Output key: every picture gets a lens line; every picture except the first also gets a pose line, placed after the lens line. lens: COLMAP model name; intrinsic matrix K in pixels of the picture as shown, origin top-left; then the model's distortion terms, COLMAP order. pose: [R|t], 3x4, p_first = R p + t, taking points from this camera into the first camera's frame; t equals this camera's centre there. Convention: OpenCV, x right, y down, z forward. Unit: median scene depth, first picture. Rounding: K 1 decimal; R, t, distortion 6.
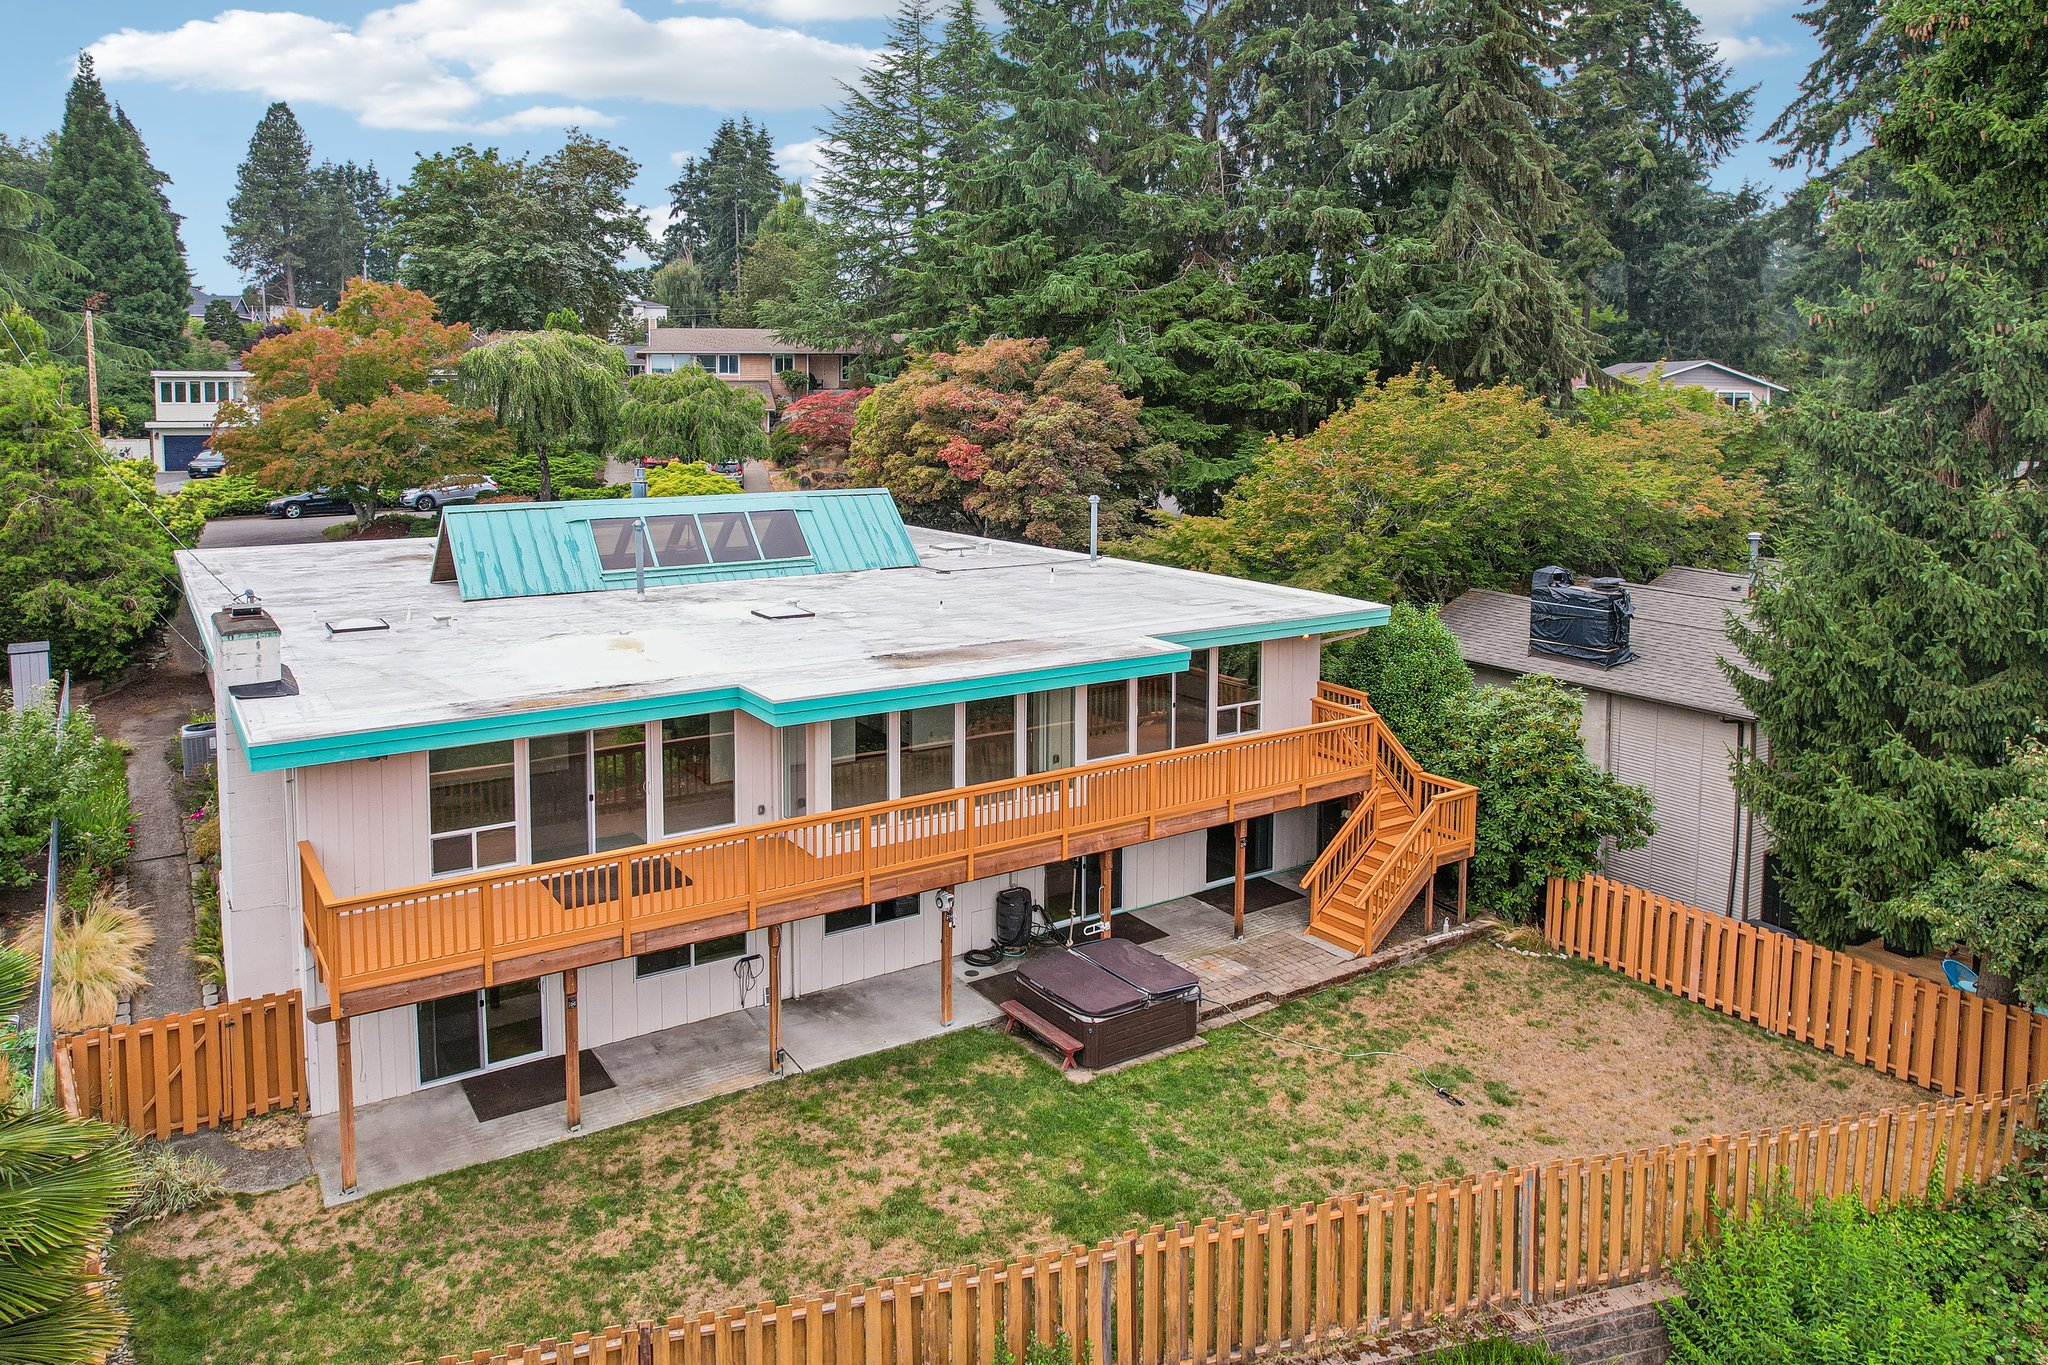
lens RADIAL K [[1370.3, 0, 985.5], [0, 1370.3, 494.1], [0, 0, 1]] dist [-0.059502, 0.041767]
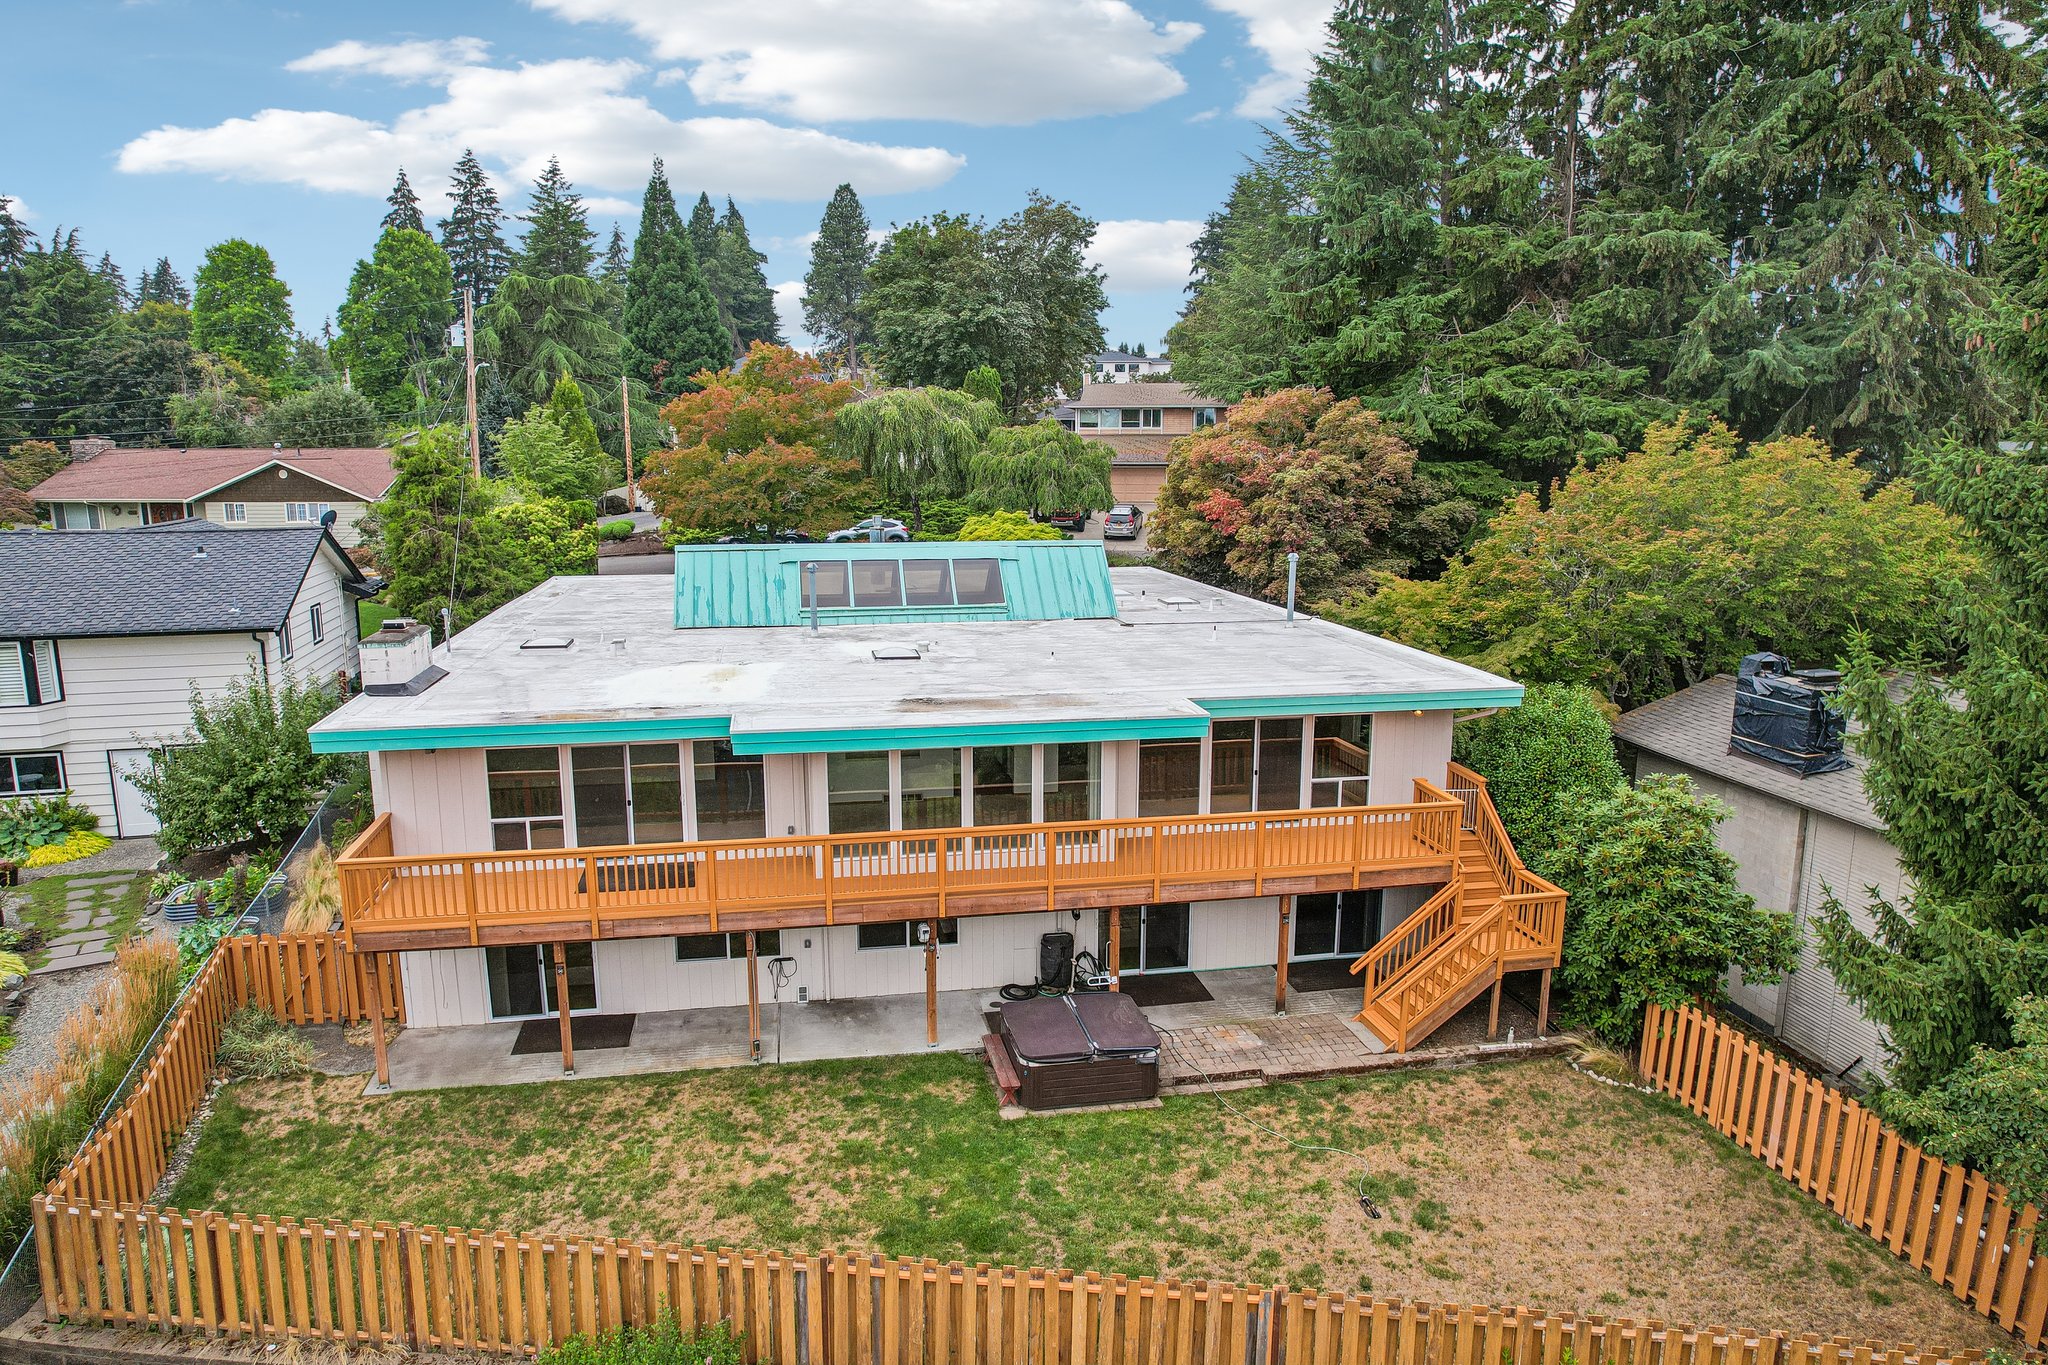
lens RADIAL K [[1308.4, 0, 1024.9], [0, 1308.4, 701.6], [0, 0, 1]] dist [-0.077192, 0.067070]
pose [[0.928653, 0.070732, -0.364145, 0.355850], [-0.026417, 0.991771, 0.125272, -0.006745], [0.370009, -0.106714, 0.922879, 0.101976]]
